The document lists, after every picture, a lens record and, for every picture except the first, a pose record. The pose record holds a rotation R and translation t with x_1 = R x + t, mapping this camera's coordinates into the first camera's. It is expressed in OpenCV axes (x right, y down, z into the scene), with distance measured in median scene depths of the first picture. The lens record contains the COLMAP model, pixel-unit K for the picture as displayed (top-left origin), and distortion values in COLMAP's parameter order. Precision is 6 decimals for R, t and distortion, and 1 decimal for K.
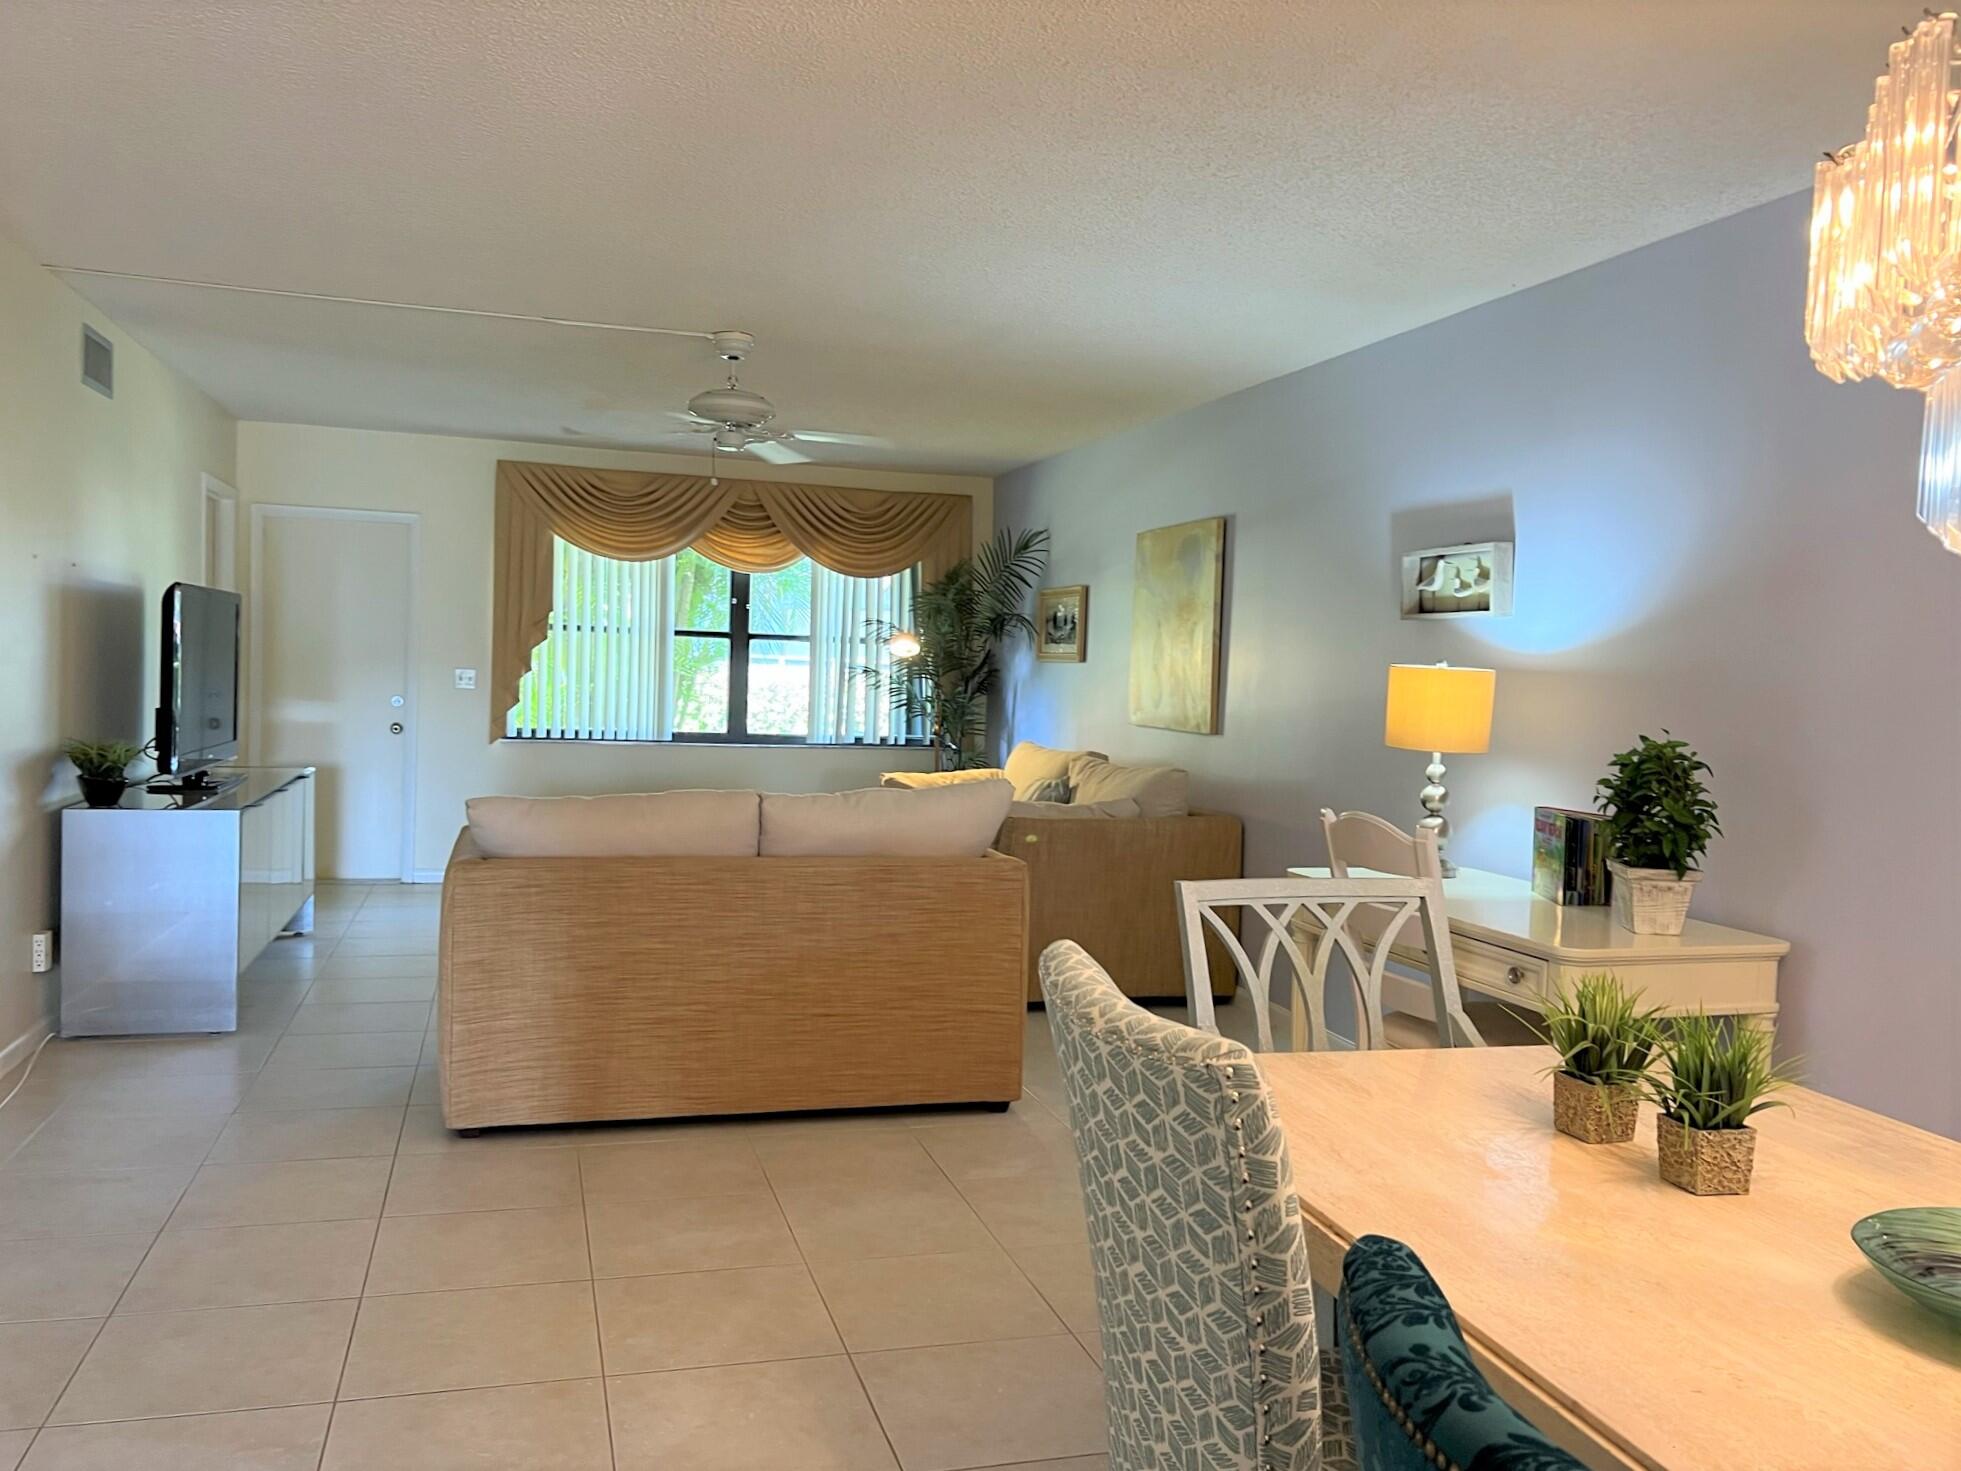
lens RADIAL K [[1481.8, 0, 982.8], [0, 1481.8, 743.2], [0, 0, 1]] dist [0.008343, 0.001144]
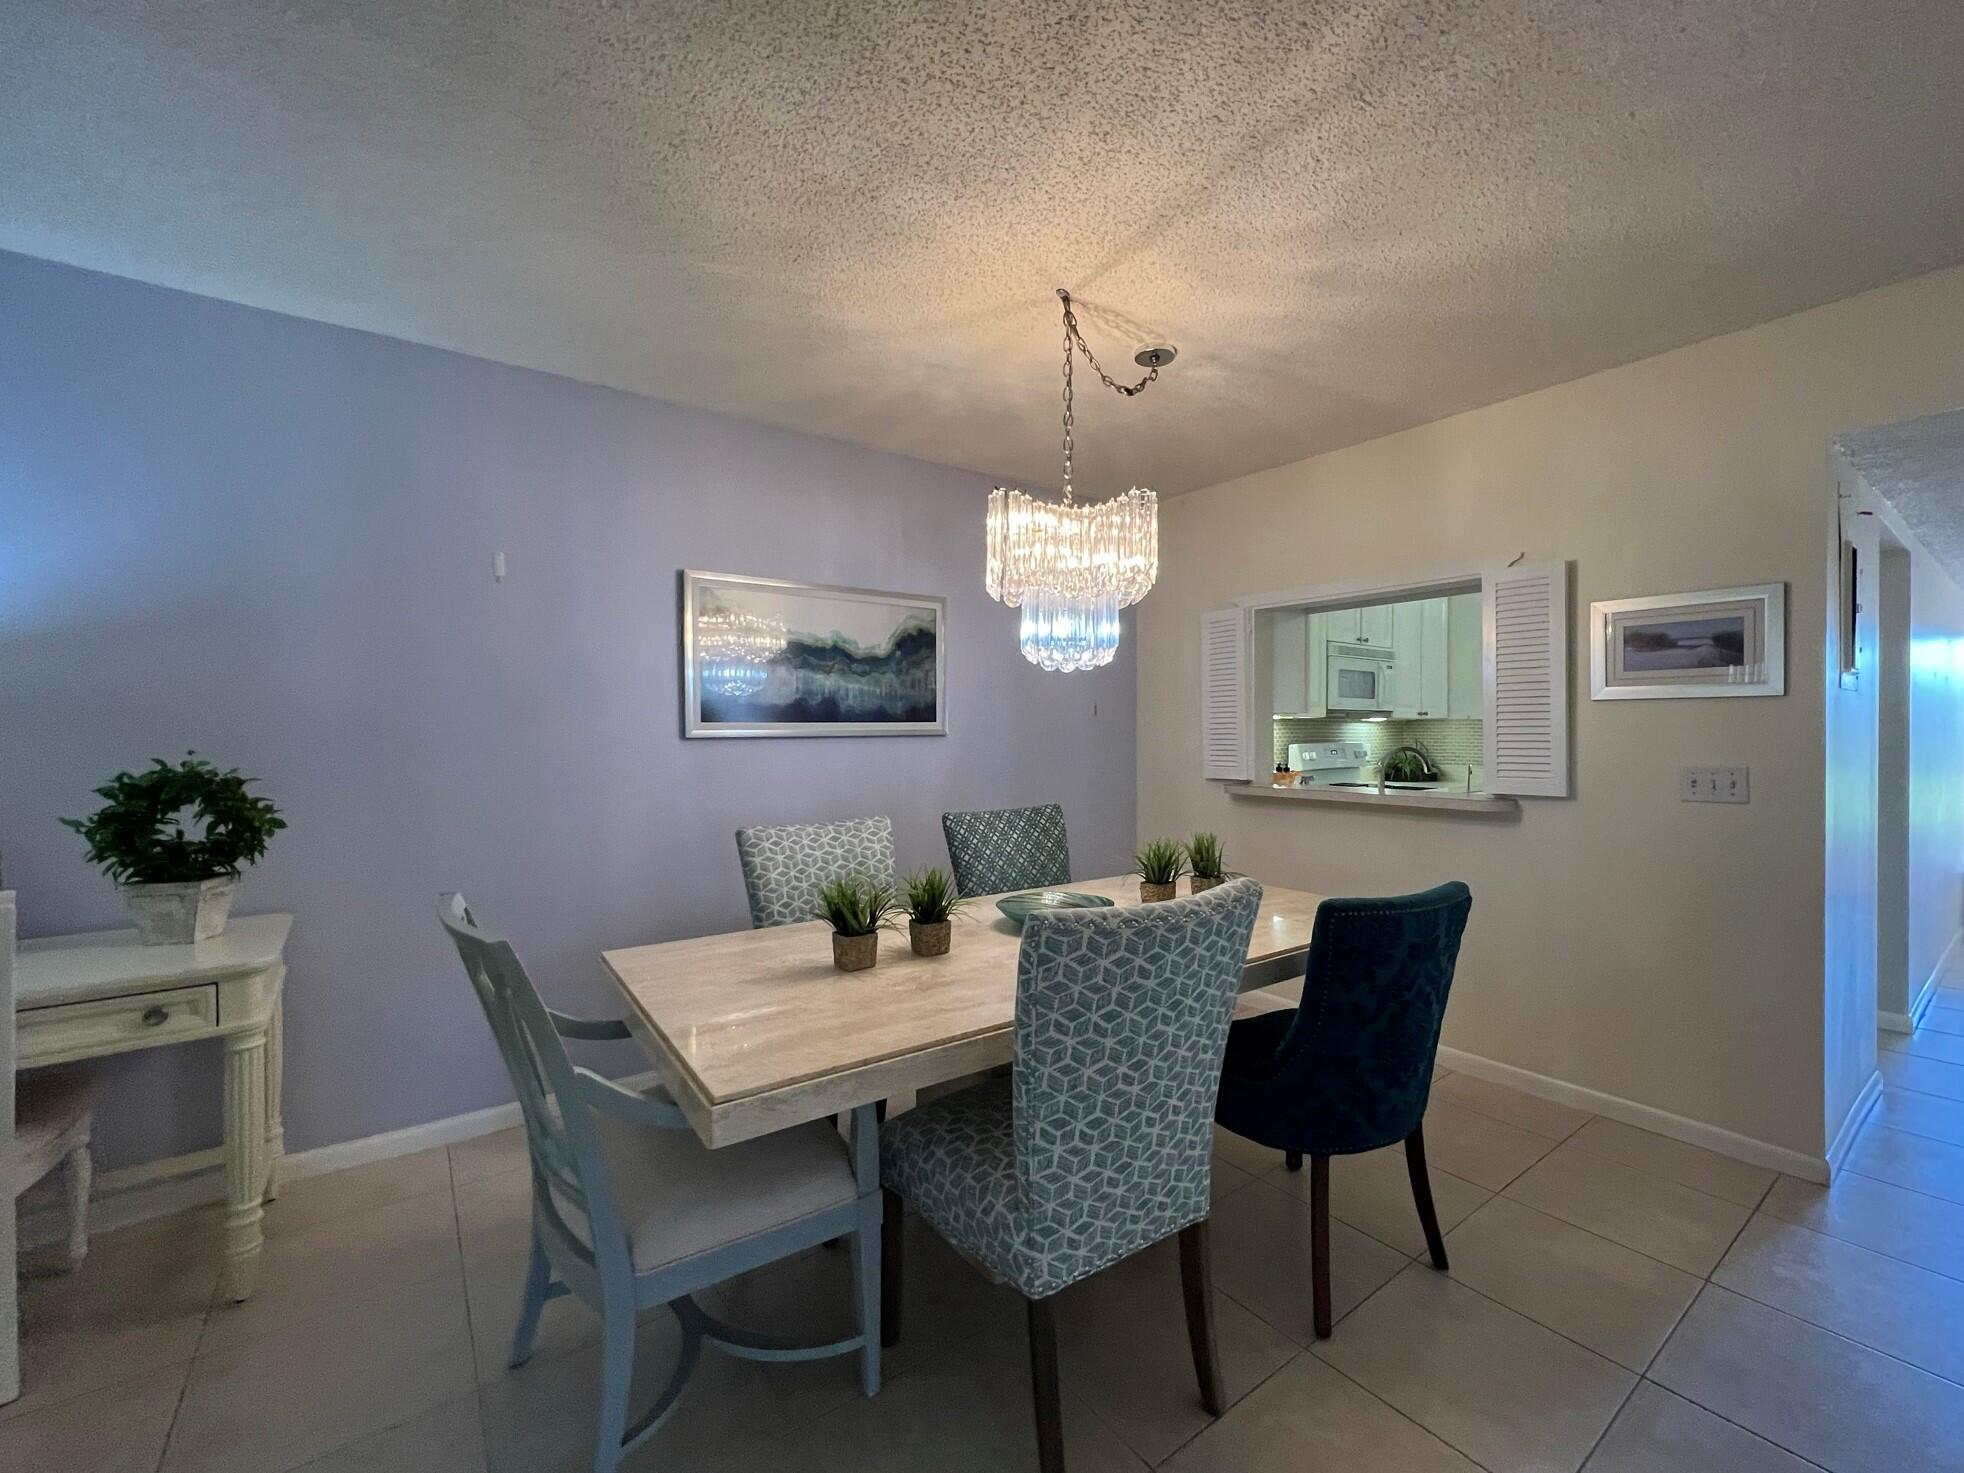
lens RADIAL K [[805.5, 0, 990.9], [0, 805.5, 735.8], [0, 0, 1]] dist [0.000782, -0.000221]
pose [[-0.335513, -0.042589, 0.941072, -0.273878], [0.033312, 0.997816, 0.057033, -0.033720], [-0.941446, 0.050485, -0.333362, 0.564545]]
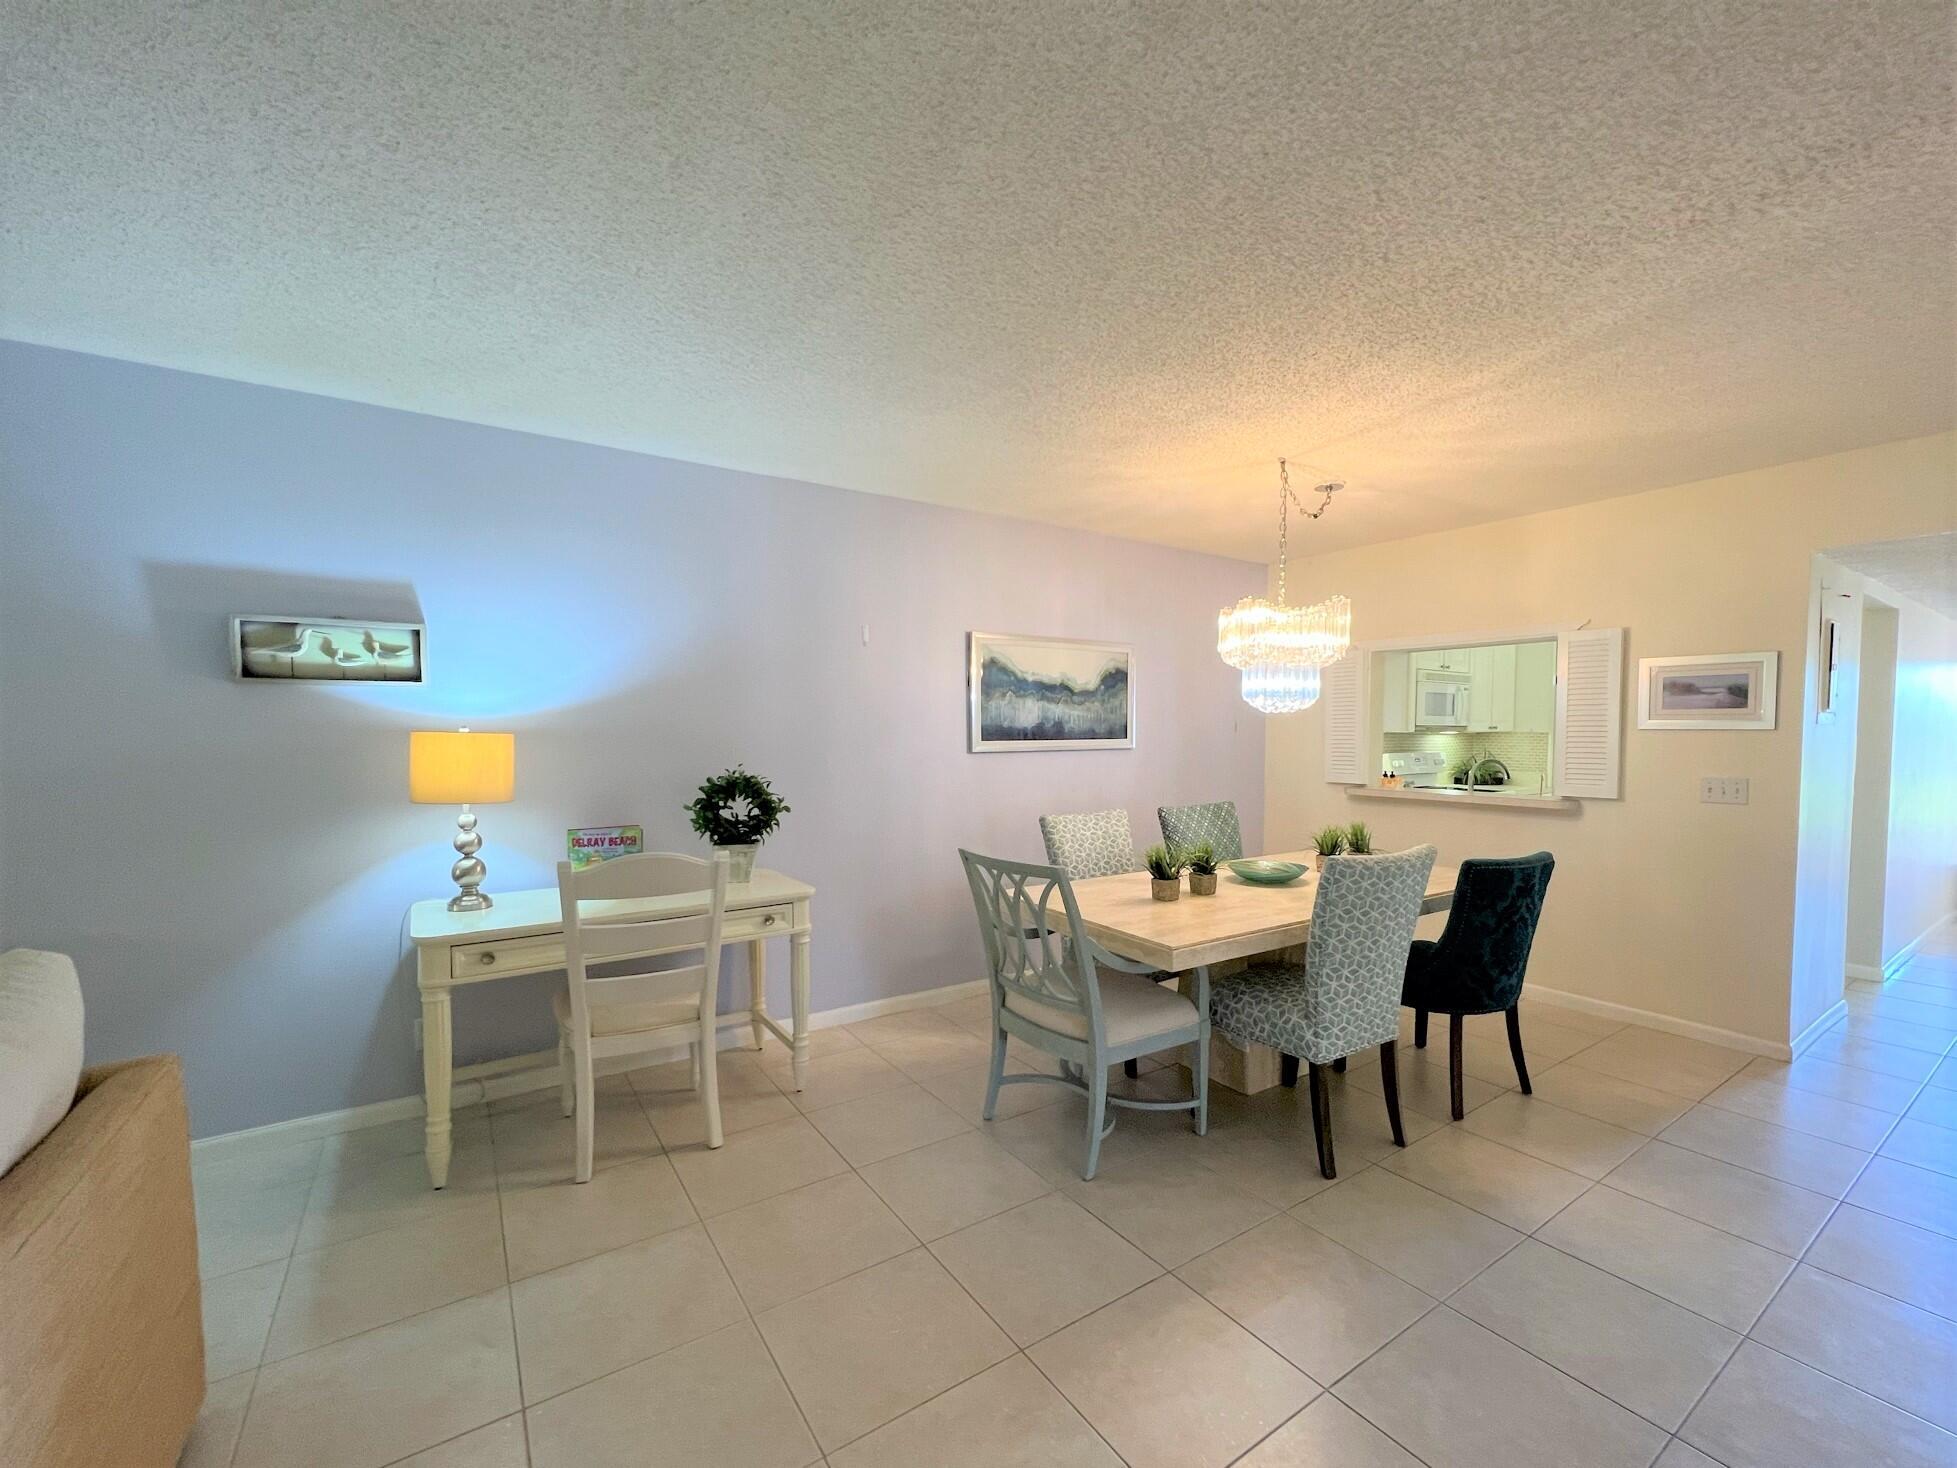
lens RADIAL K [[802.6, 0, 994.8], [0, 802.6, 765.7], [0, 0, 1]] dist [0.000782, -0.000221]
pose [[-0.301185, -0.081179, 0.950104, -0.488680], [0.031090, 0.995004, 0.094870, -0.081857], [-0.953059, 0.058112, -0.297157, 0.881985]]
